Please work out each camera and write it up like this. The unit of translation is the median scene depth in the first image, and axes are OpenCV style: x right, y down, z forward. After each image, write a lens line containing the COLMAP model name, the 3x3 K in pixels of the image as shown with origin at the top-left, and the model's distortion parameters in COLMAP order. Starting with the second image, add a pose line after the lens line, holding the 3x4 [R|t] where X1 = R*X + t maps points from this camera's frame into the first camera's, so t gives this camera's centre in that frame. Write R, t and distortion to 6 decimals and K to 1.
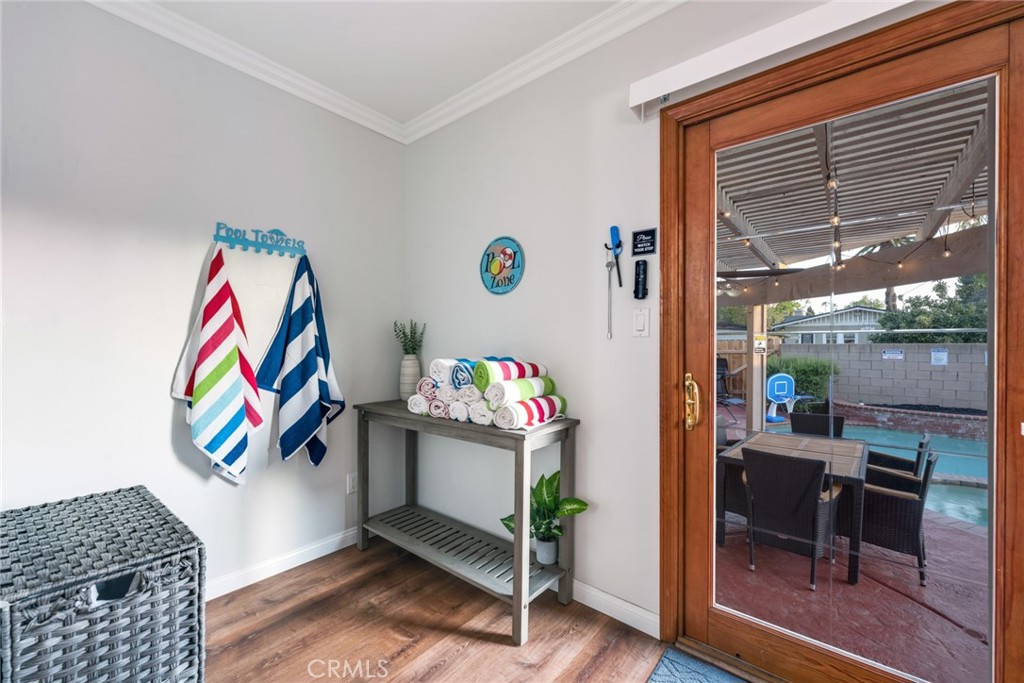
lens RADIAL K [[411.3, 0, 508.6], [0, 411.3, 347.2], [0, 0, 1]] dist [-0.001497, -0.000069]
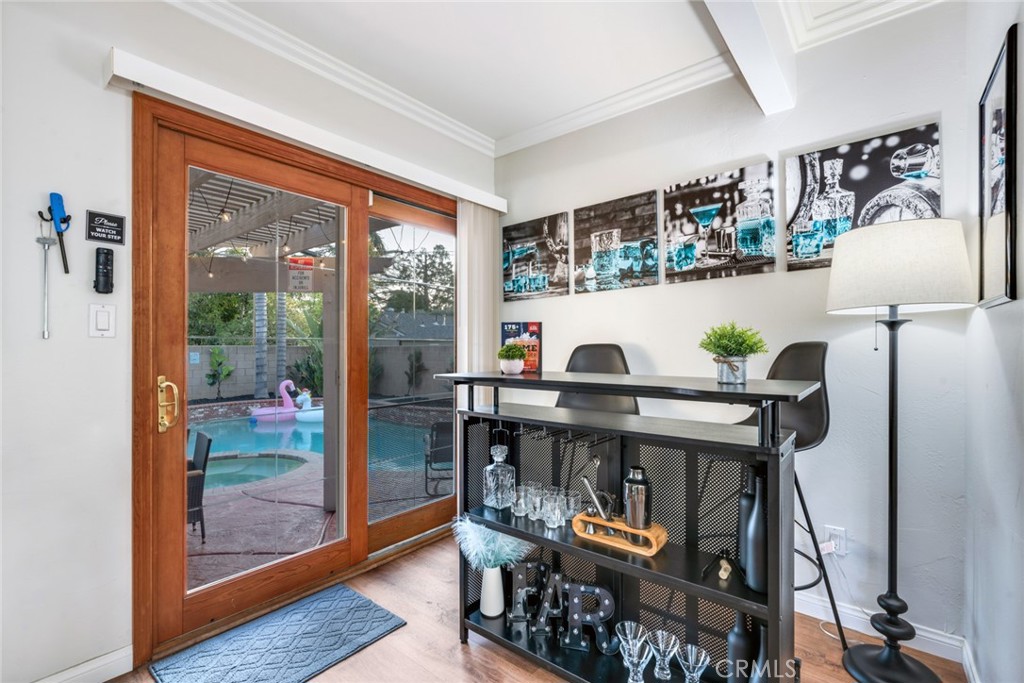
lens RADIAL K [[458.7, 0, 509.2], [0, 458.7, 345.2], [0, 0, 1]] dist [-0.000111, 0.000019]
pose [[-0.008541, 0.005393, 0.999949, -0.640869], [0.002531, 0.999982, -0.005372, -0.001734], [-0.999960, 0.002485, -0.008554, 0.165226]]
